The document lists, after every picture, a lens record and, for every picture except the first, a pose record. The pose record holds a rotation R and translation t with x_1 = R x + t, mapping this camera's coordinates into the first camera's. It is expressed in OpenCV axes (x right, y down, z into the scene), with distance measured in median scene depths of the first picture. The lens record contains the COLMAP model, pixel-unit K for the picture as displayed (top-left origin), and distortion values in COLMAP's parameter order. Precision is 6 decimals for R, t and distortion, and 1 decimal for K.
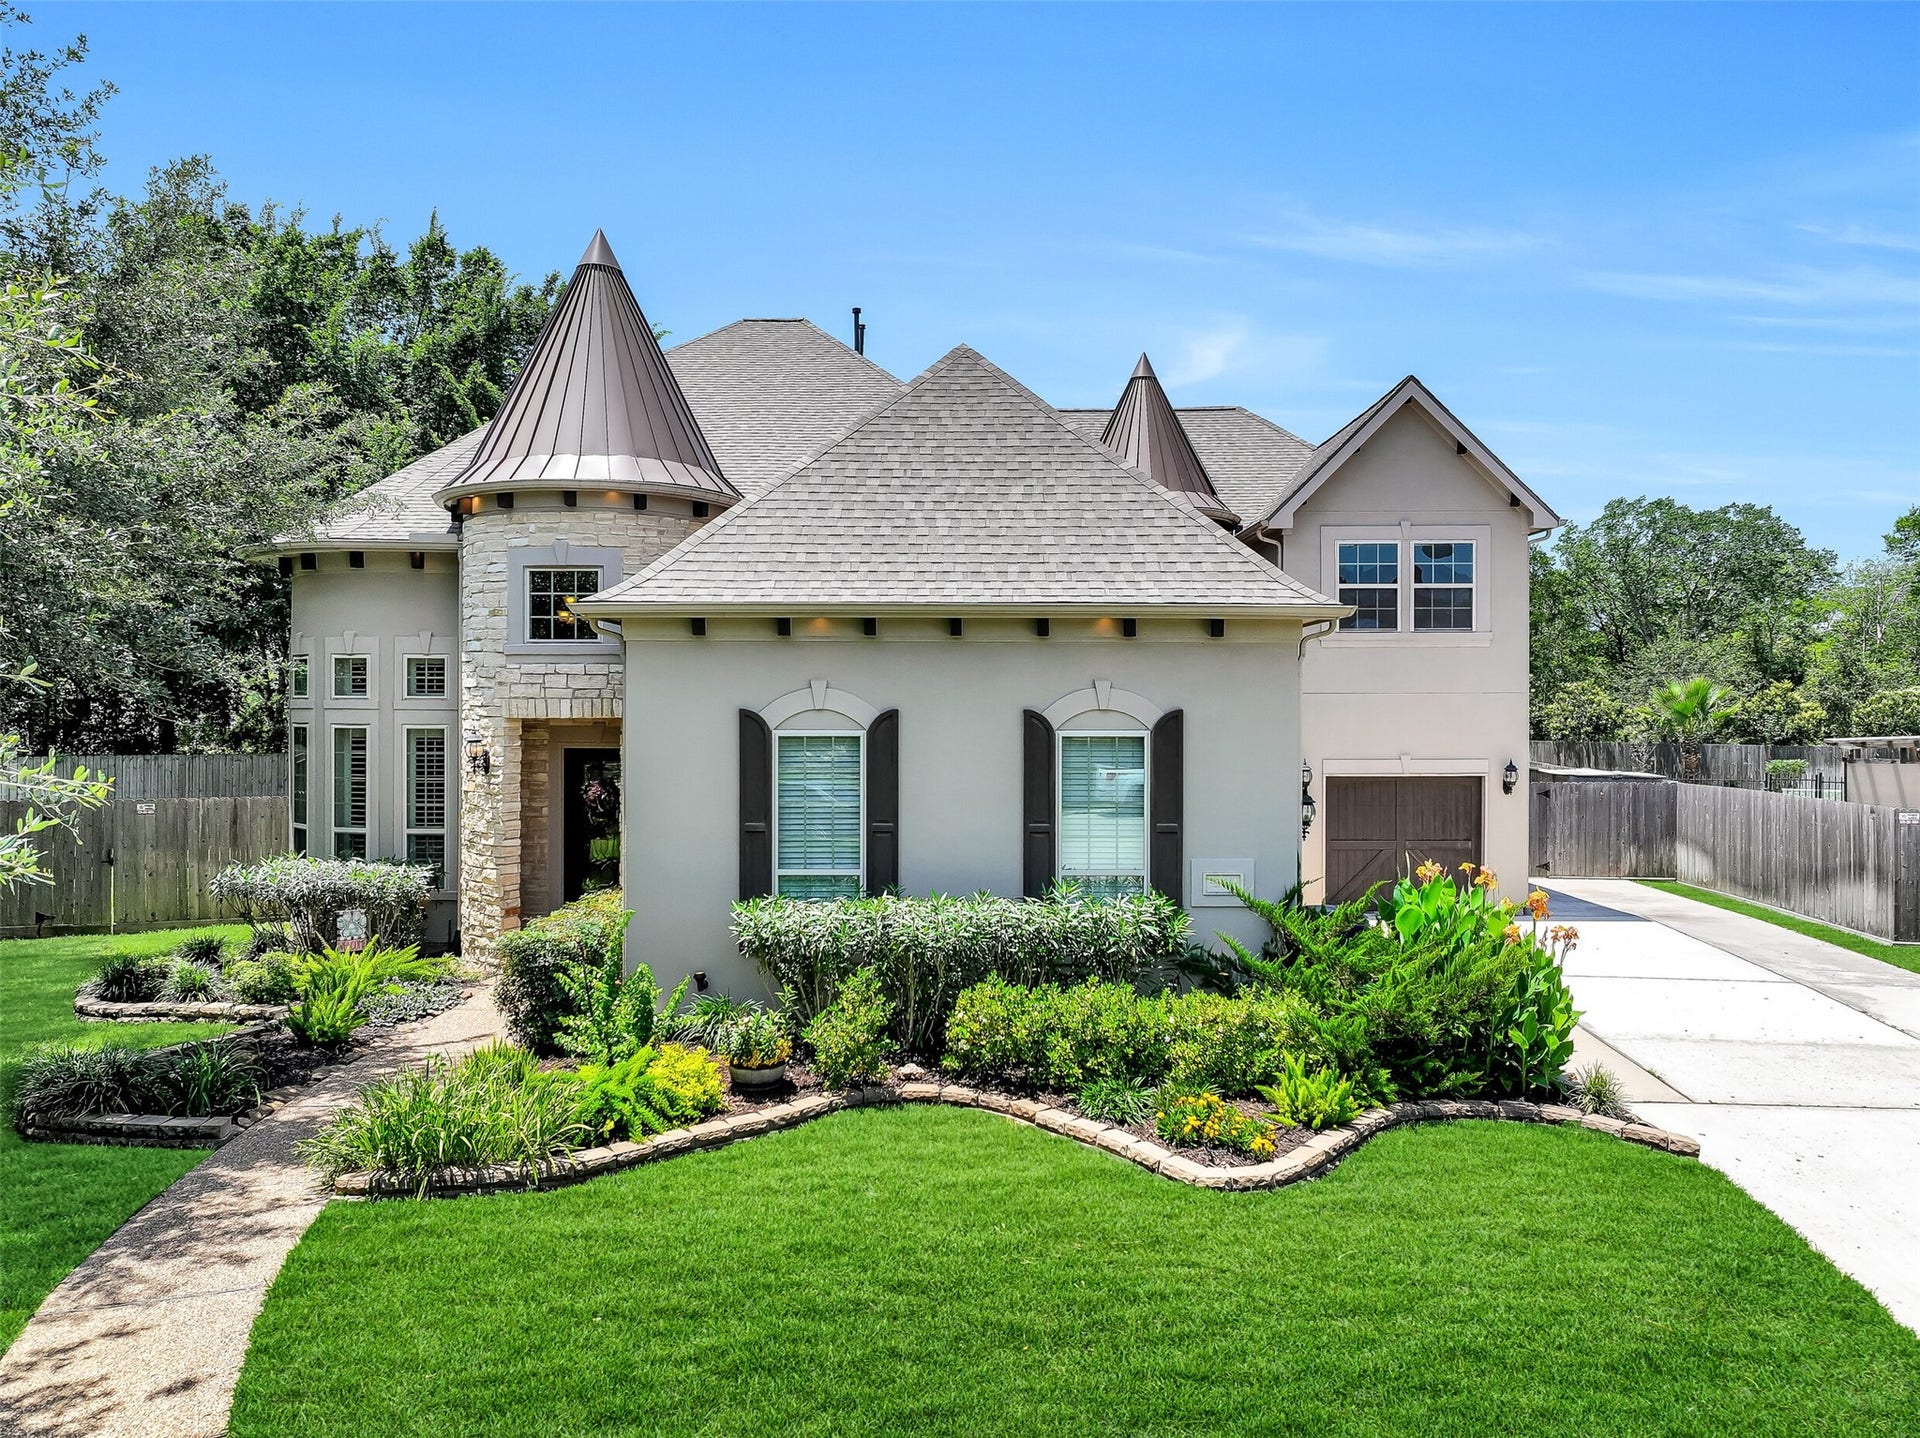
lens RADIAL K [[1344.0, 0, 966.0], [0, 1344.0, 707.2], [0, 0, 1]] dist [-0.011161, 0.001956]
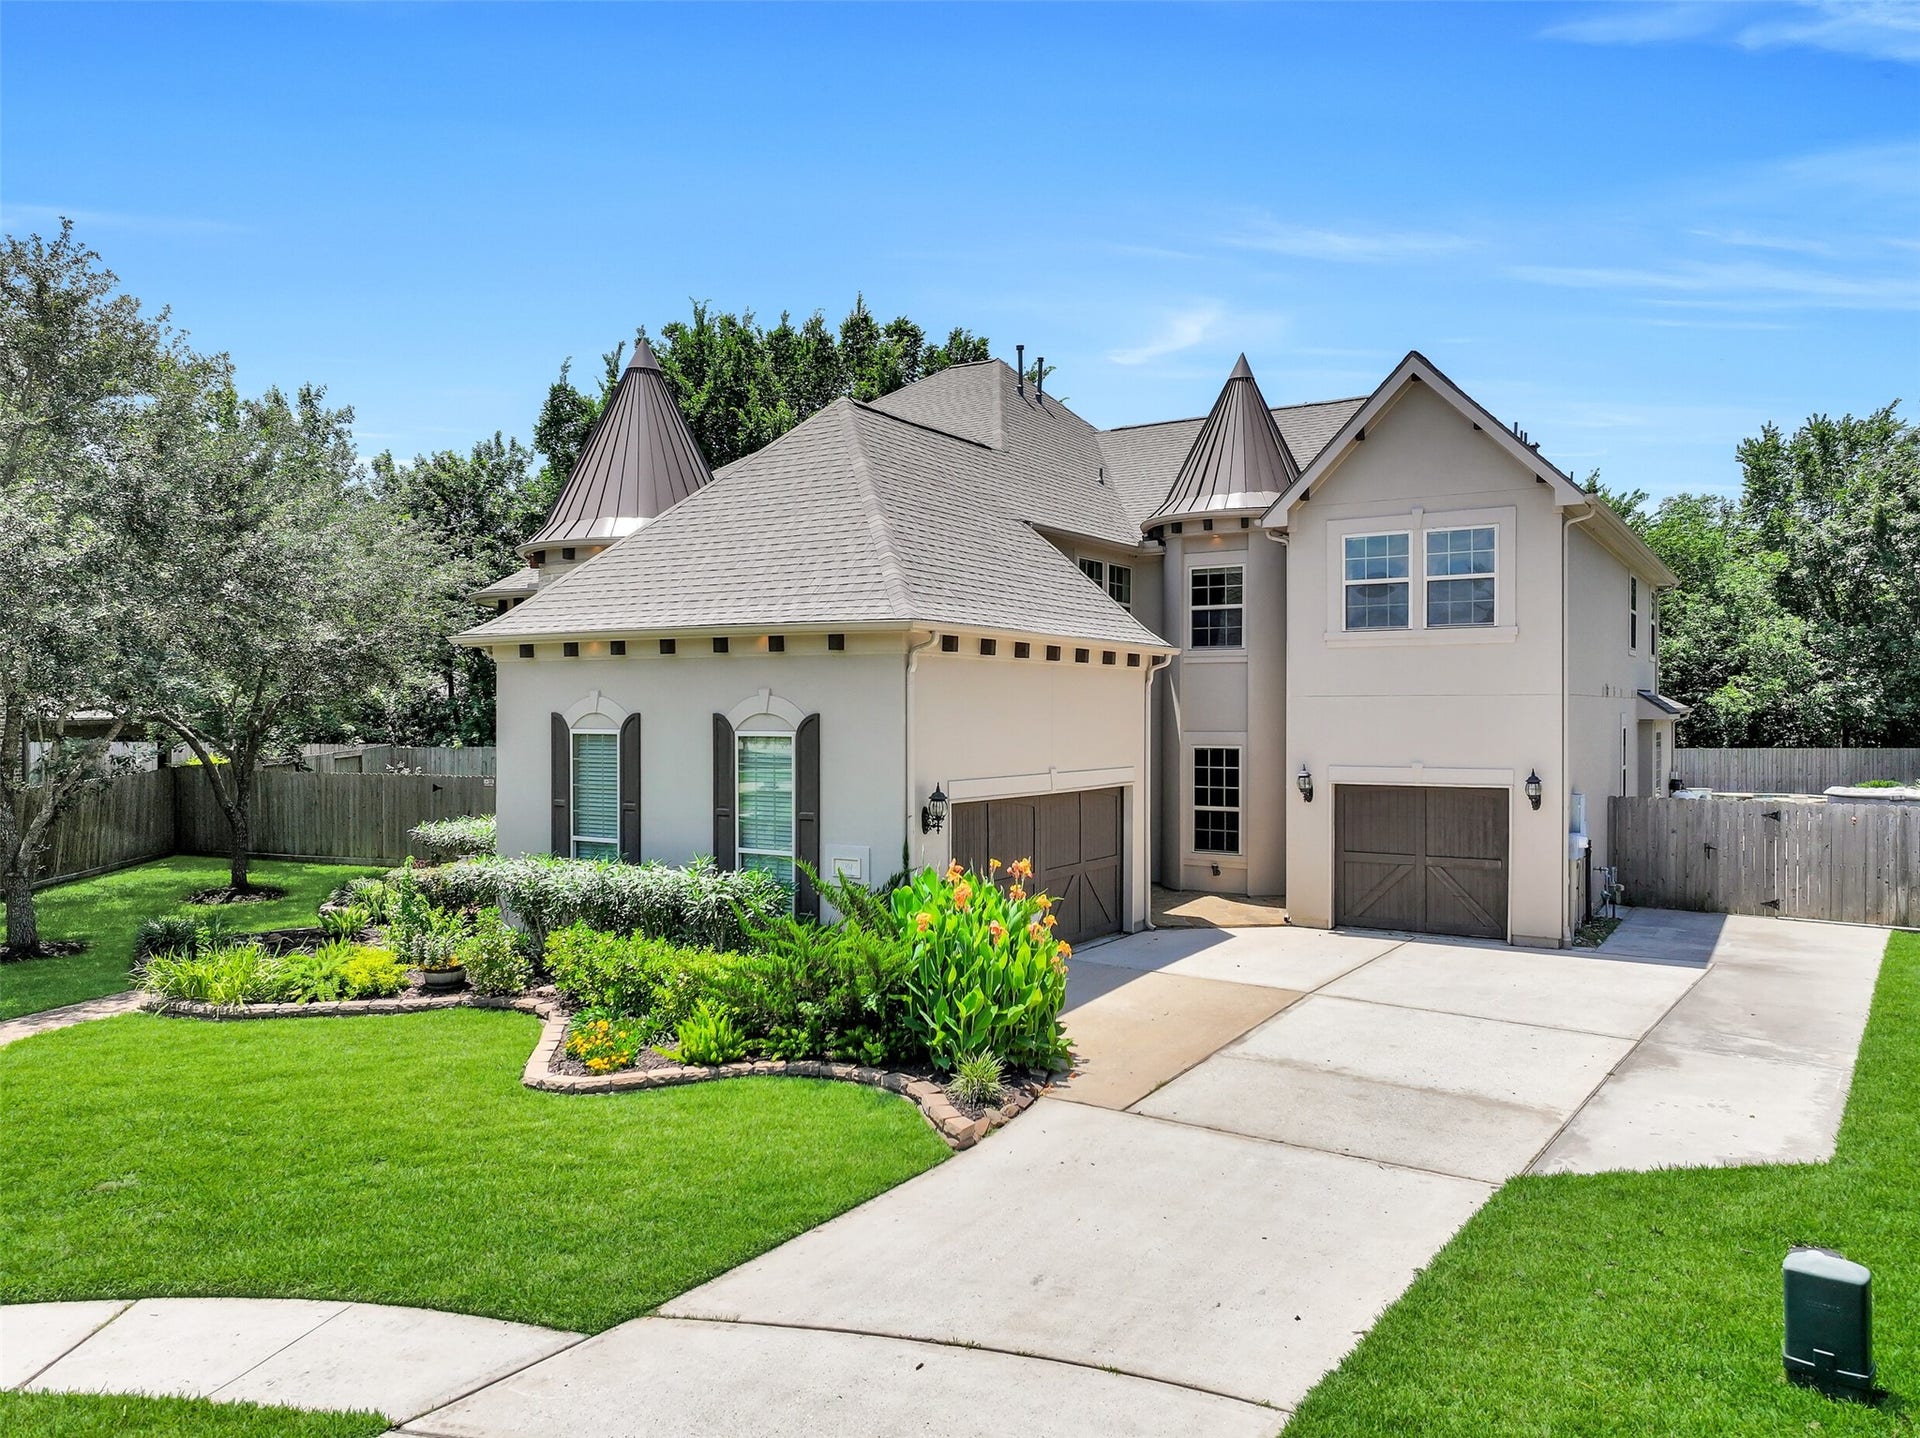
lens RADIAL K [[1344.0, 0, 974.3], [0, 1344.0, 721.5], [0, 0, 1]] dist [-0.011161, 0.001956]
pose [[0.858240, 0.003036, -0.513240, 0.701054], [0.000610, 0.999976, 0.006935, 0.000604], [0.513248, -0.006265, 0.858217, 0.068203]]
